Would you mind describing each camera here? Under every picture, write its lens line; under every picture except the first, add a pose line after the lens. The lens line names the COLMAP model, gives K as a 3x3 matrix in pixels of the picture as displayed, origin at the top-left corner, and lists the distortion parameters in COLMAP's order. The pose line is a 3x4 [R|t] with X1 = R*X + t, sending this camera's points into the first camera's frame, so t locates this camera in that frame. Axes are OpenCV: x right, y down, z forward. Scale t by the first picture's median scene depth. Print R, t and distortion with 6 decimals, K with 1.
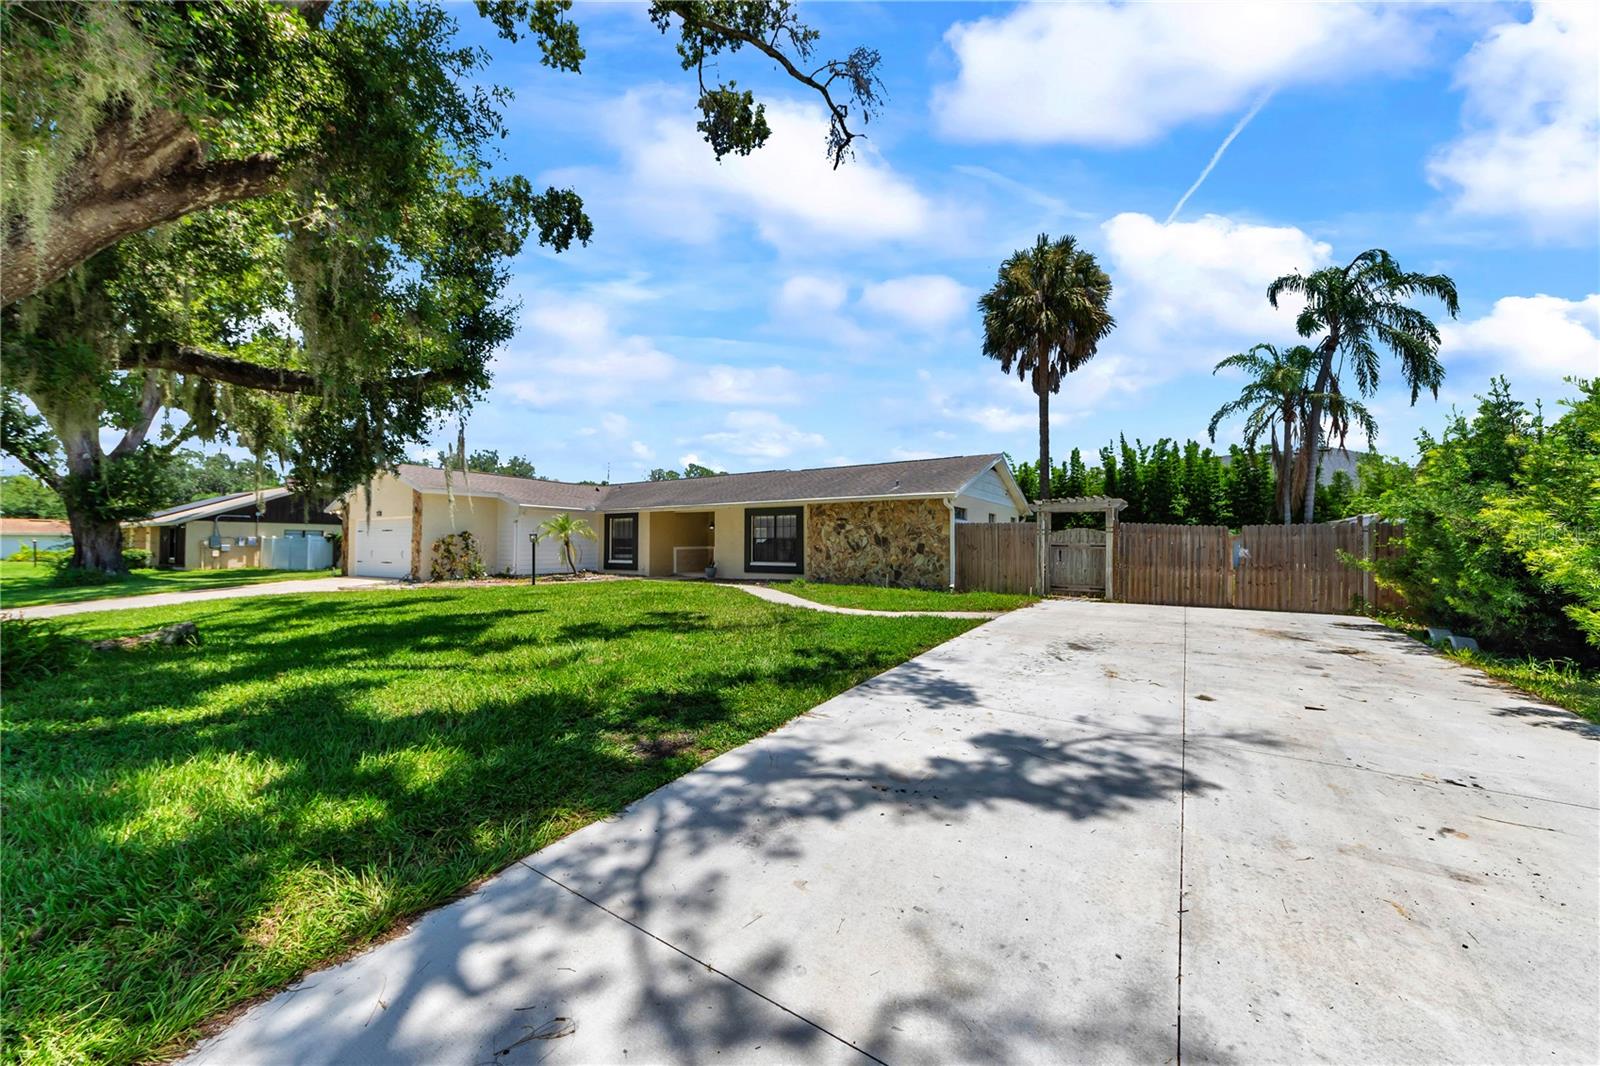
lens RADIAL K [[575.2, 0, 803.5], [0, 575.2, 537.3], [0, 0, 1]] dist [-0.000197, -0.000027]
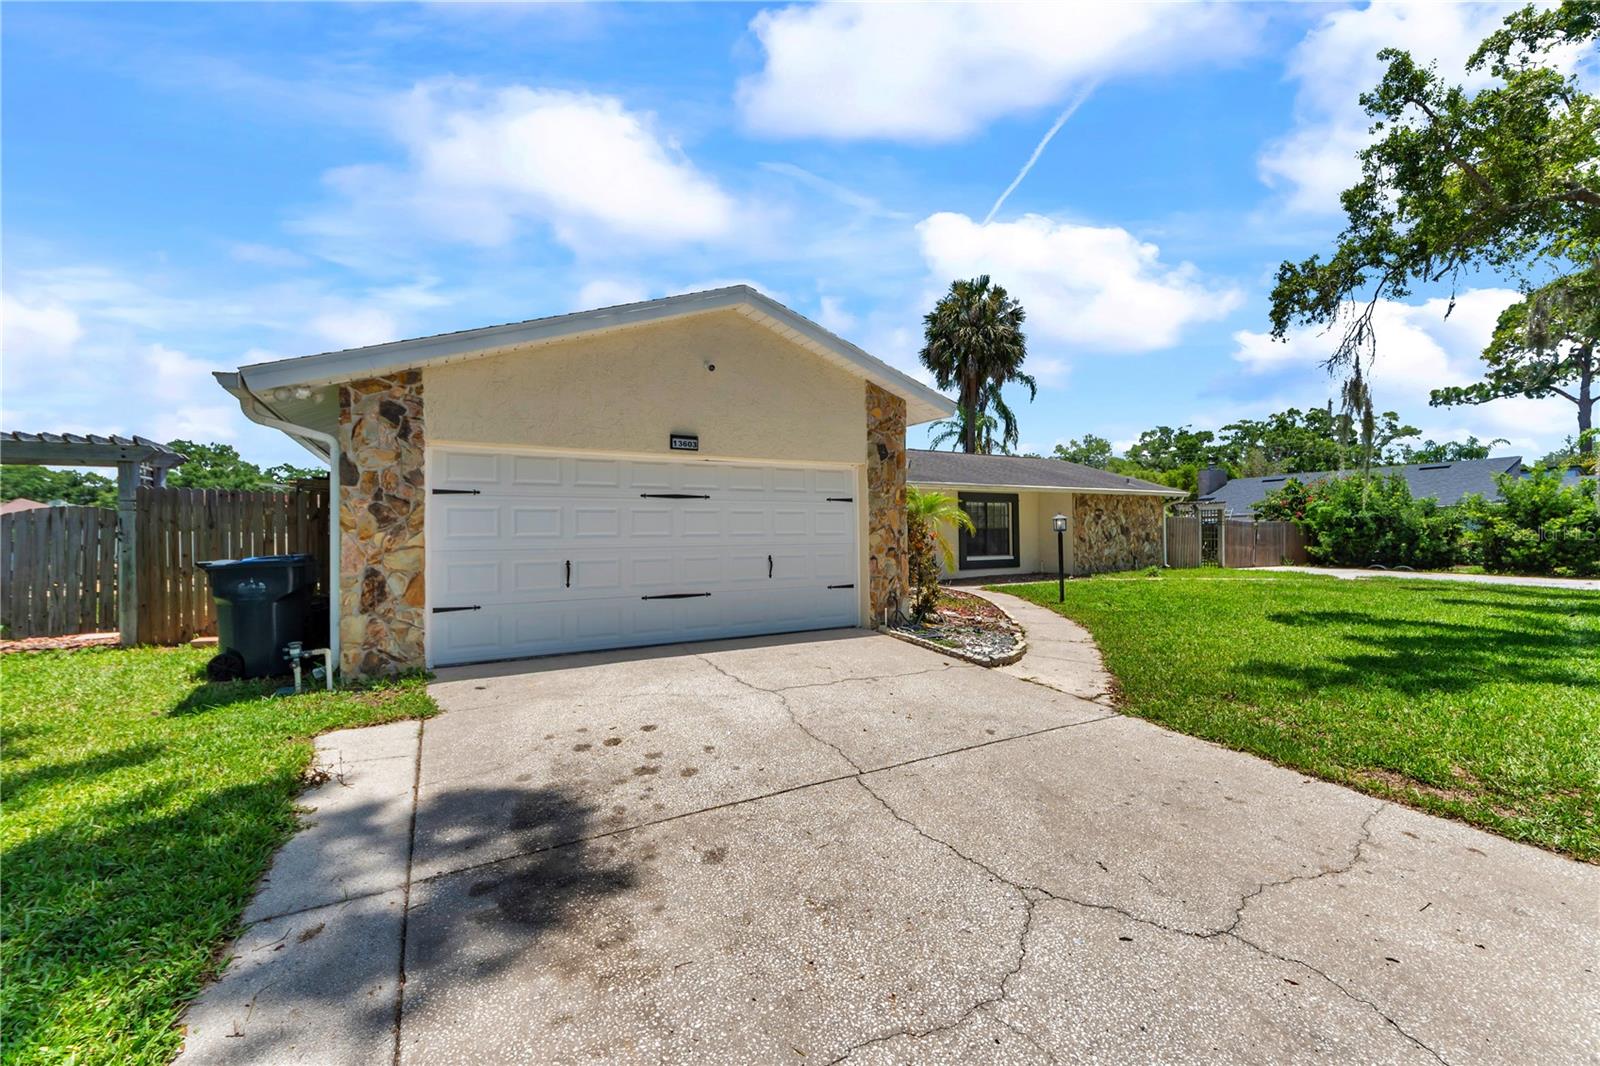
lens RADIAL K [[644.8, 0, 801.6], [0, 644.8, 533.2], [0, 0, 1]] dist [-0.000522, -0.000406]
pose [[0.467802, 0.001034, 0.883833, -1.071997], [0.002962, 0.999992, -0.002738, 0.010837], [-0.883828, 0.003898, 0.467795, 0.818274]]
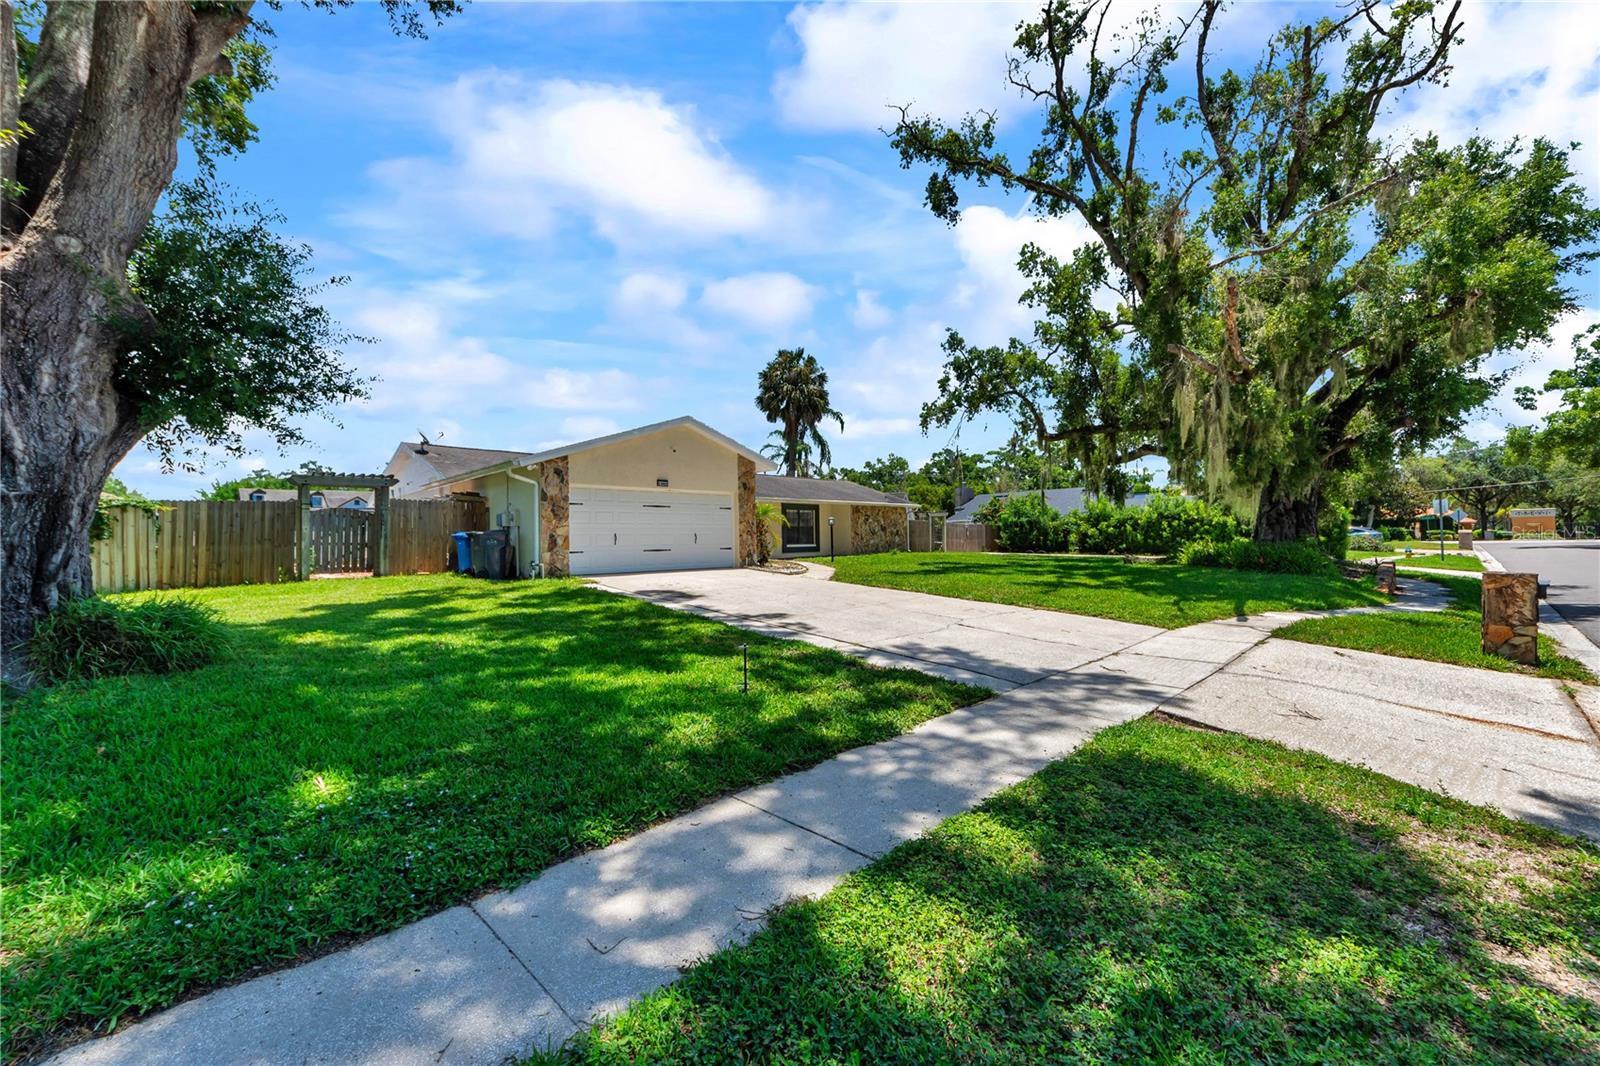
lens RADIAL K [[623.9, 0, 798.8], [0, 623.9, 529.4], [0, 0, 1]] dist [0.000685, -0.000011]
pose [[0.226178, 0.014598, 0.973977, -1.535067], [0.005155, 0.999856, -0.016183, 0.033033], [-0.974072, 0.008681, 0.226070, 0.689629]]
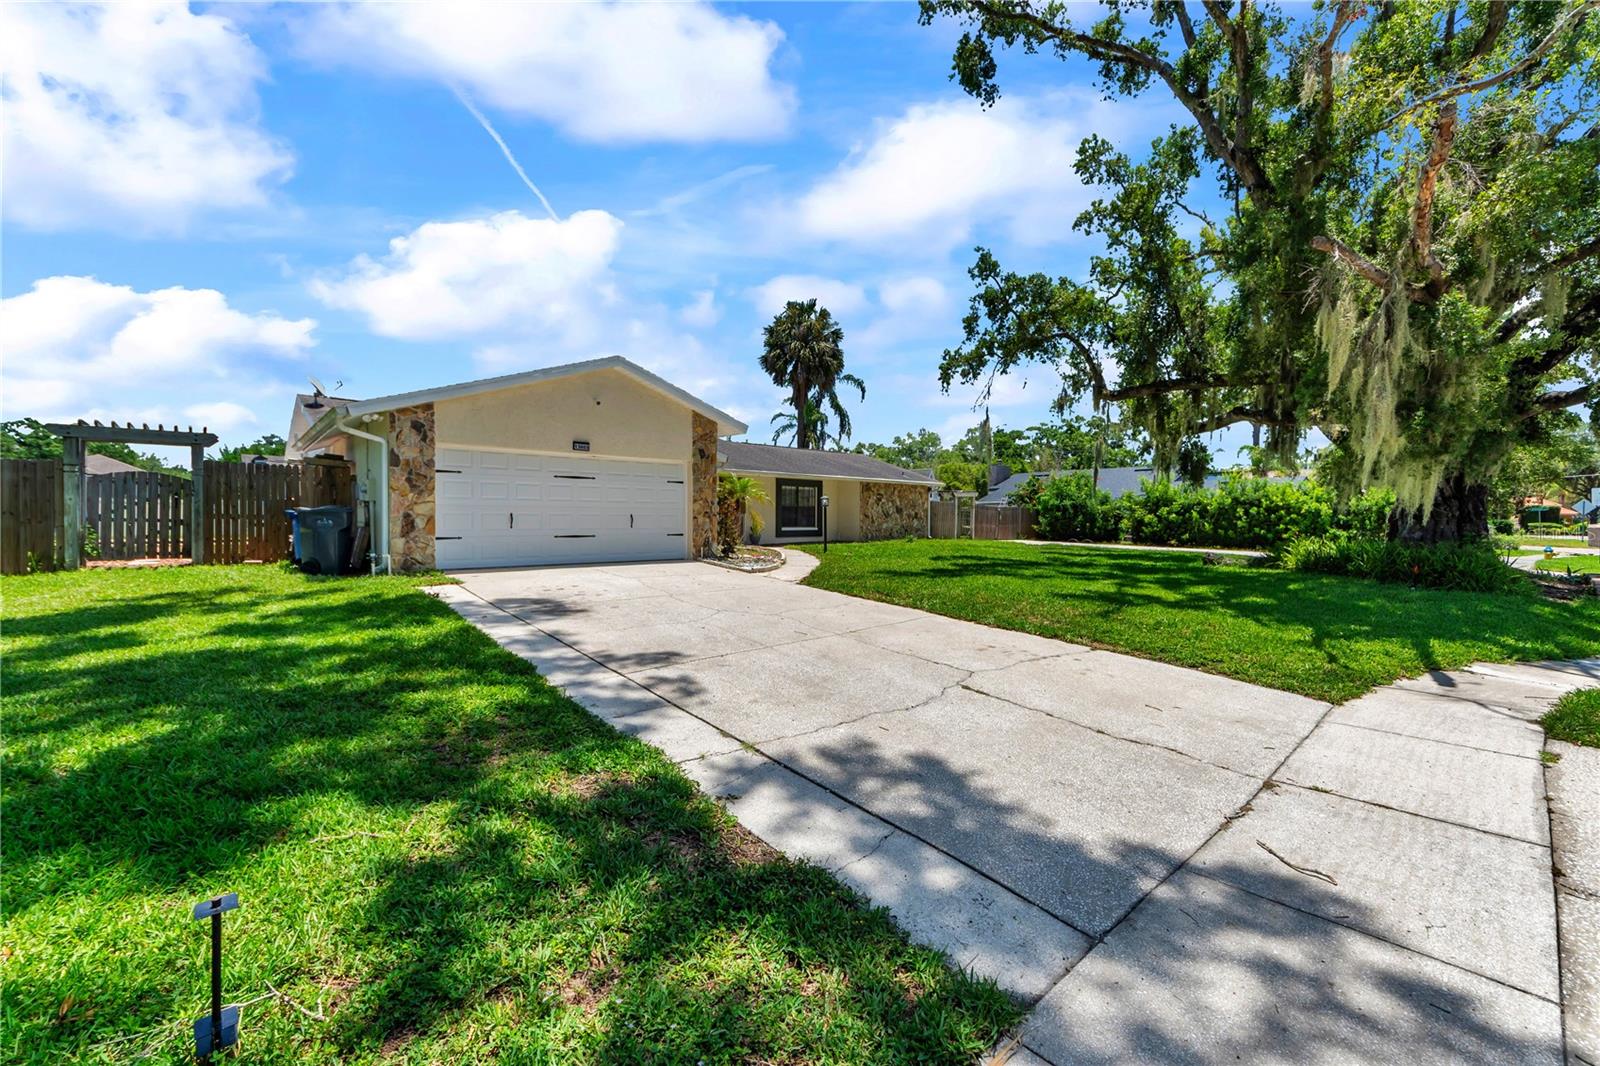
lens RADIAL K [[644.8, 0, 801.6], [0, 644.8, 533.2], [0, 0, 1]] dist [-0.000522, -0.000406]
pose [[0.264512, -0.019601, 0.964183, -1.330099], [-0.014223, 0.999605, 0.024224, 0.024742], [-0.964277, -0.020121, 0.264129, 0.673467]]
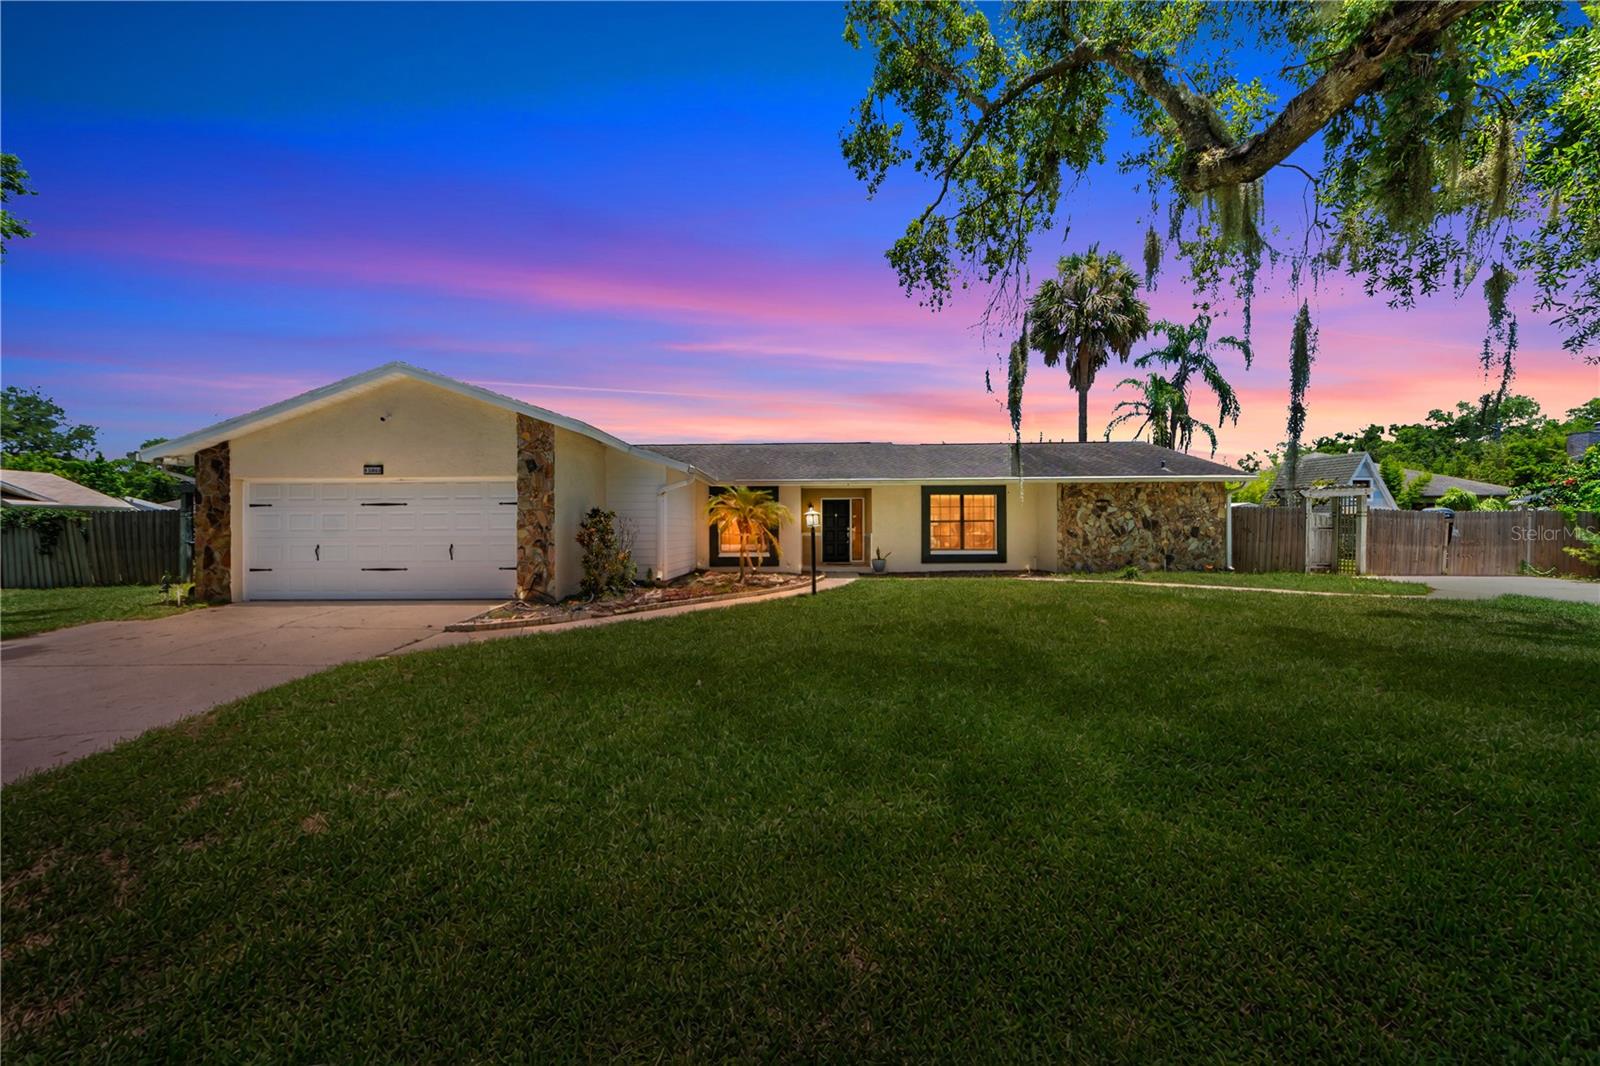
lens RADIAL K [[570.7, 0, 783.0], [0, 570.7, 534.5], [0, 0, 1]] dist [-0.001189, -0.000130]
pose [[0.852793, -0.008060, 0.522188, -0.736572], [-0.000134, 0.999877, 0.015652, 0.007040], [-0.522250, -0.013417, 0.852687, 0.434204]]
